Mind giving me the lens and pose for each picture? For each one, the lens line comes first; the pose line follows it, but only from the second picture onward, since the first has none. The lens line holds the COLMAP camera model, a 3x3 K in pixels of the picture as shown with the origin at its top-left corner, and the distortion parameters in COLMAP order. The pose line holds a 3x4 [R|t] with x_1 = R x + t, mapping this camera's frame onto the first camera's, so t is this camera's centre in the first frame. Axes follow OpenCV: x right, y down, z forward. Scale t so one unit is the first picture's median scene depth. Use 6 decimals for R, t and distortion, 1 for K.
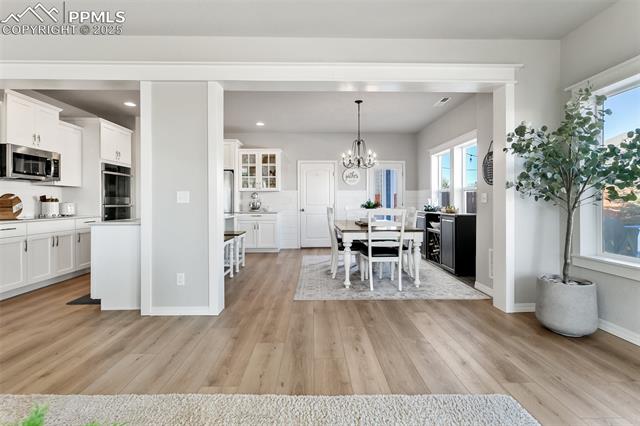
lens RADIAL K [[305.5, 0, 316.7], [0, 305.5, 202.5], [0, 0, 1]] dist [-0.000602, 0.001017]
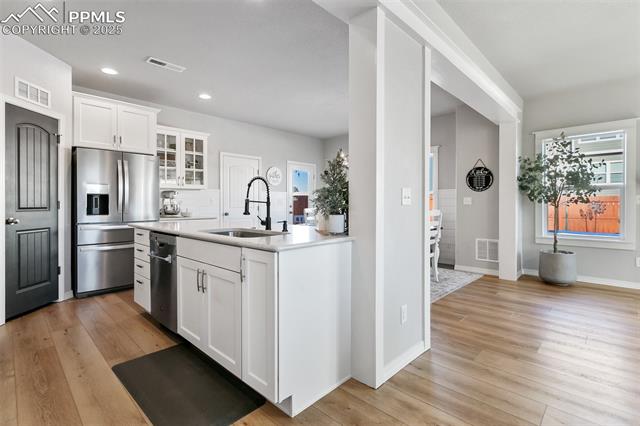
lens RADIAL K [[305.5, 0, 321.3], [0, 305.5, 204.7], [0, 0, 1]] dist [-0.000602, 0.001017]
pose [[0.709271, -0.001855, 0.704933, -0.459329], [0.000370, 0.999997, 0.002259, -0.001451], [-0.704936, -0.001342, 0.709270, 0.269646]]
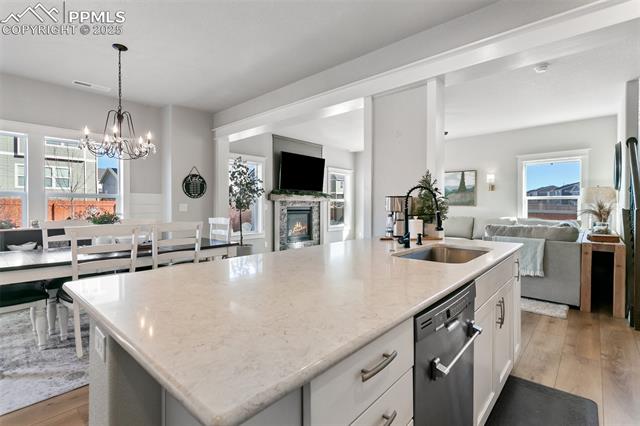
lens RADIAL K [[305.5, 0, 314.8], [0, 305.5, 210.4], [0, 0, 1]] dist [-0.000602, 0.001017]
pose [[-0.727438, -0.008238, 0.686124, -0.404680], [-0.000773, 0.999937, 0.011186, -0.009579], [-0.686173, 0.007607, -0.727398, 0.840412]]
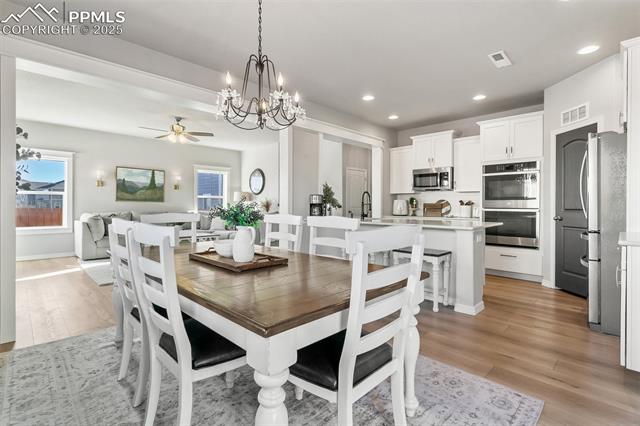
lens RADIAL K [[305.5, 0, 319.6], [0, 305.5, 209.0], [0, 0, 1]] dist [-0.000602, 0.001017]
pose [[-0.701187, 0.007547, -0.712937, 0.275825], [0.000274, 0.999947, 0.010315, 0.000509], [0.712977, 0.007038, -0.701152, 0.959725]]
